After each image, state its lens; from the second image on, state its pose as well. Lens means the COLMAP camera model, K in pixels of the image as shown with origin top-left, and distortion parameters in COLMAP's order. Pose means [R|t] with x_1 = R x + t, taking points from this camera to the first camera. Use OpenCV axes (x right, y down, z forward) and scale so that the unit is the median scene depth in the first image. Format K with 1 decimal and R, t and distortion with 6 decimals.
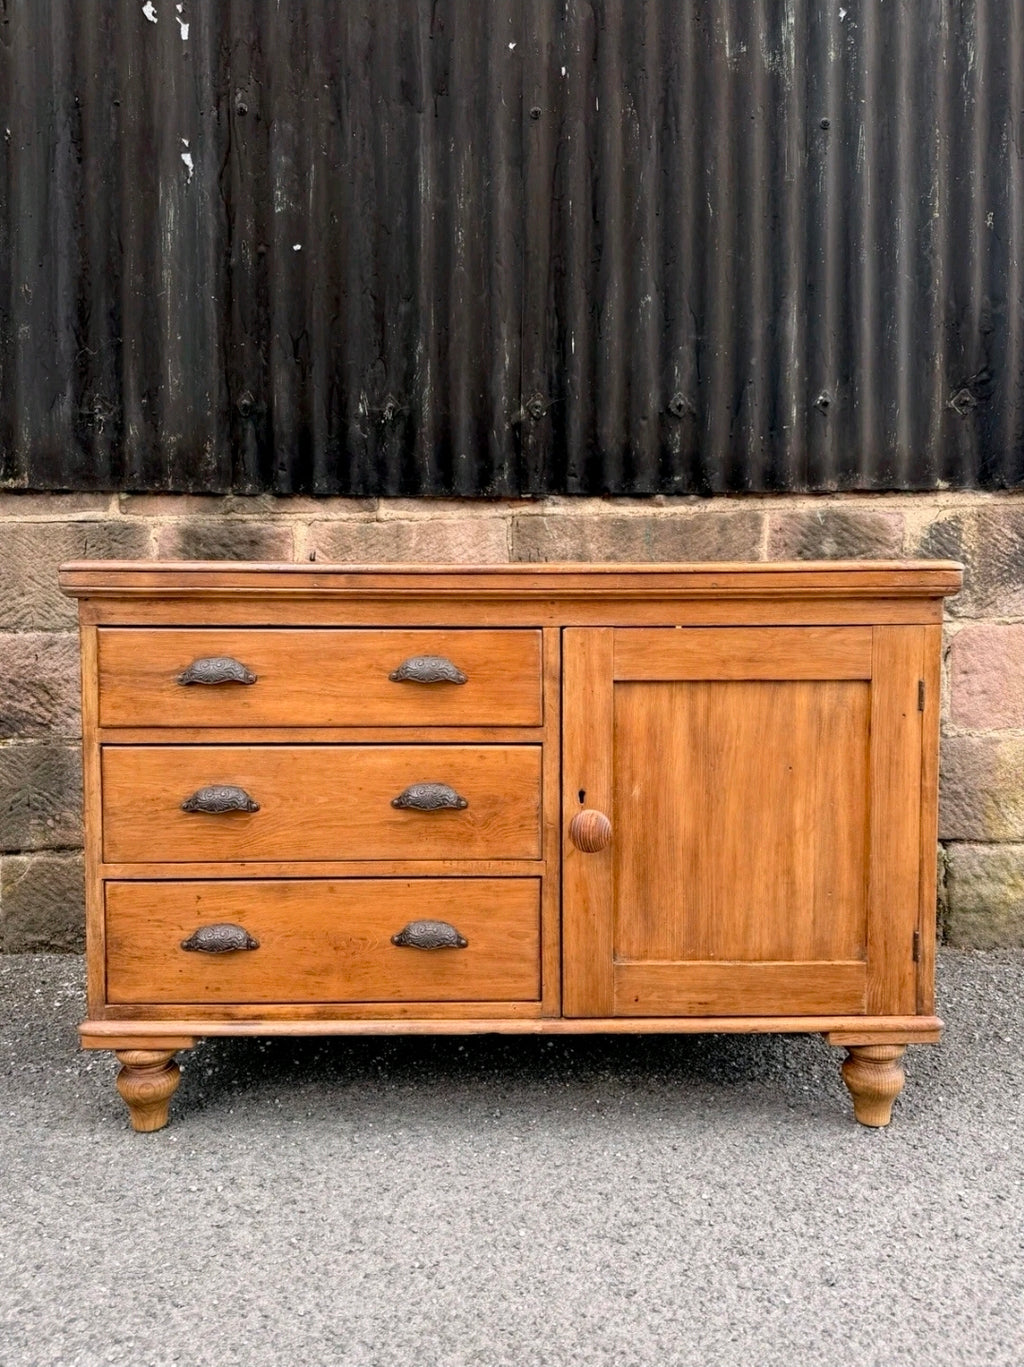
lens RADIAL K [[978.2, 0, 514.9], [0, 978.2, 693.8], [0, 0, 1]] dist [0.056929, -0.079568]
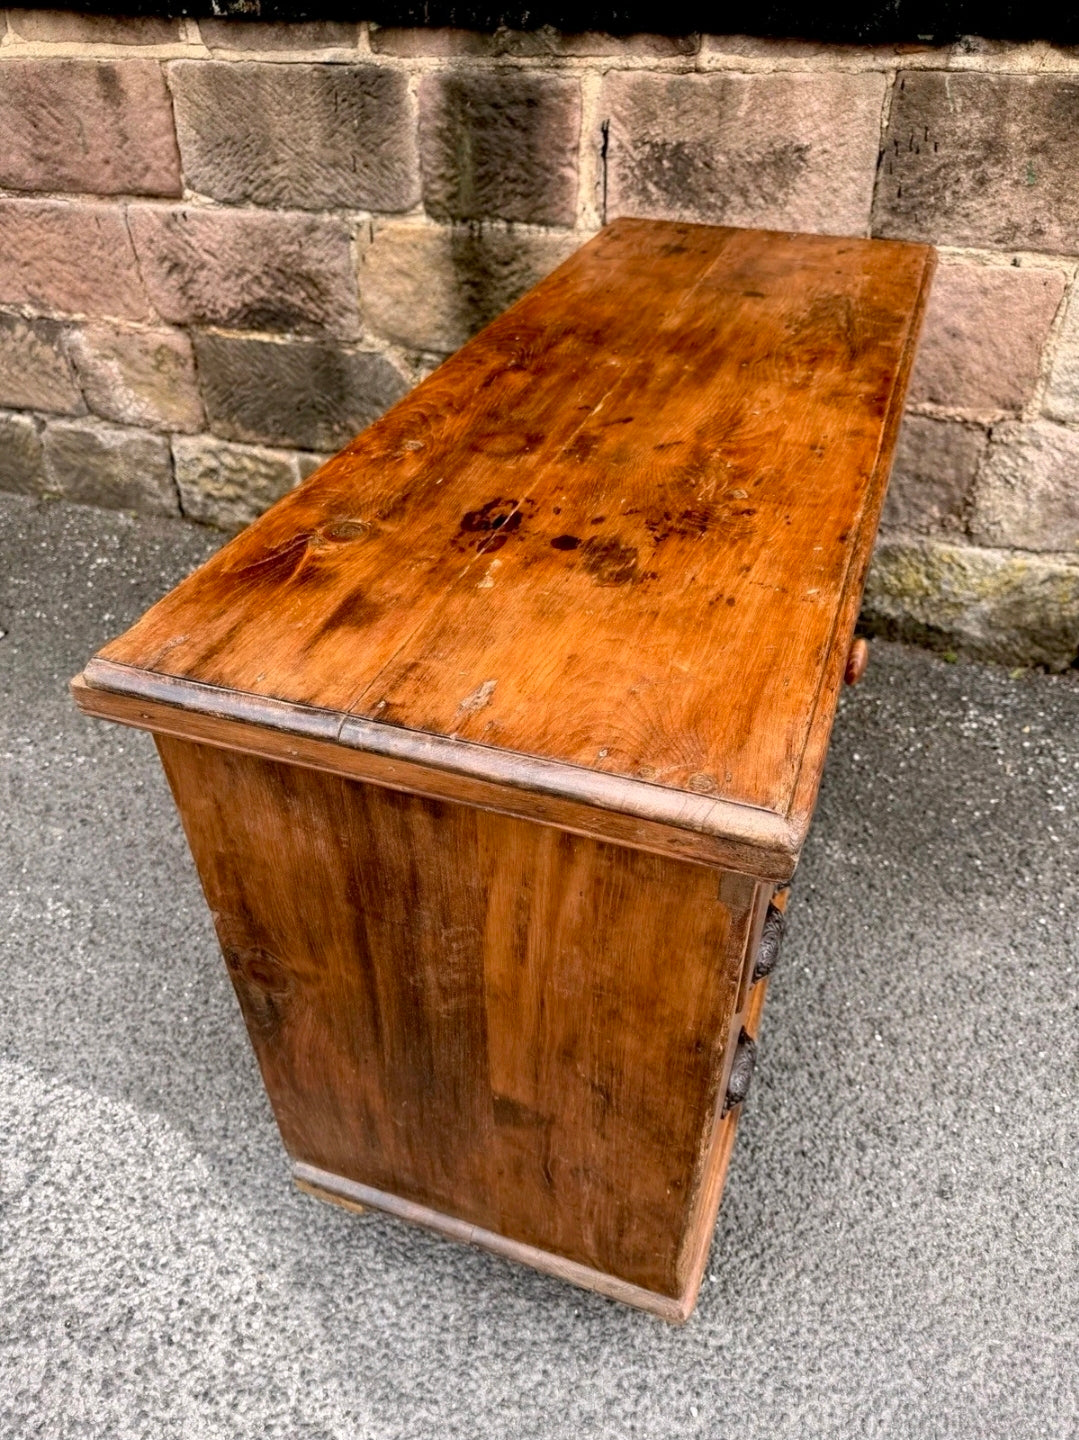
lens RADIAL K [[1030.3, 0, 541.8], [0, 1030.3, 724.1], [0, 0, 1]] dist [-0.006918, -0.005425]
pose [[0.941107, 0.207238, -0.267151, 0.074609], [-0.006446, 0.800987, 0.598647, -0.372534], [0.338047, -0.561669, 0.755151, 0.222748]]
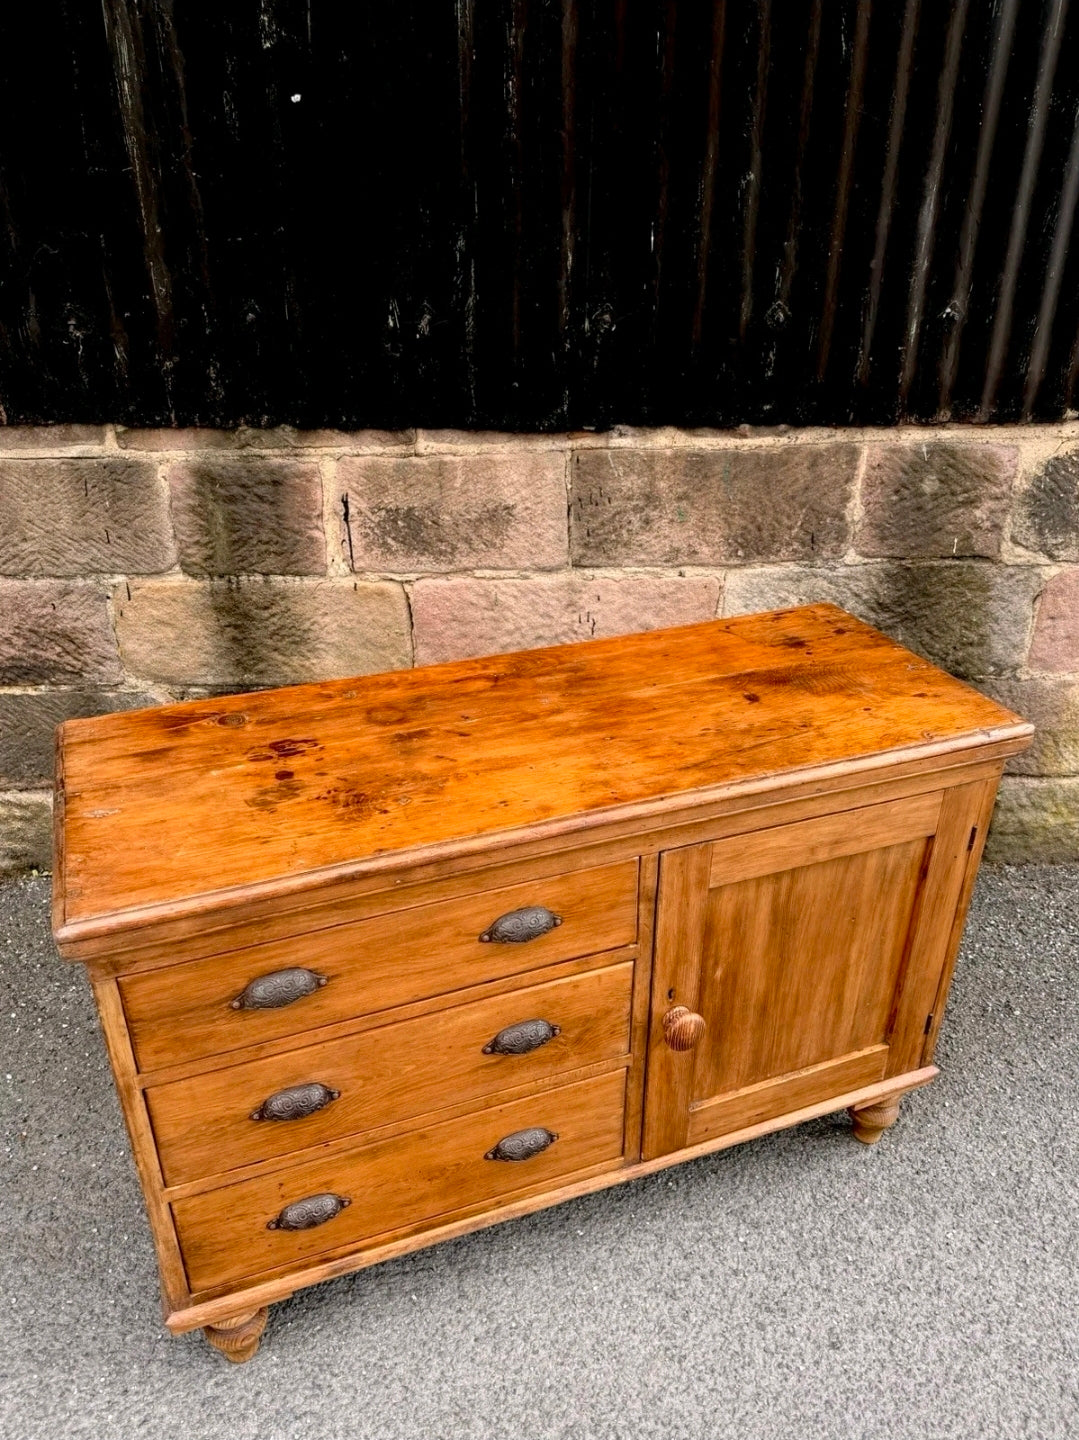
lens RADIAL K [[1070.8, 0, 542.2], [0, 1070.8, 727.9], [0, 0, 1]] dist [0.017443, -0.027532]
pose [[0.999926, -0.000779, 0.012144, -0.062725], [-0.004541, 0.901999, 0.431714, -0.566988], [-0.011290, -0.431737, 0.901929, 0.064261]]
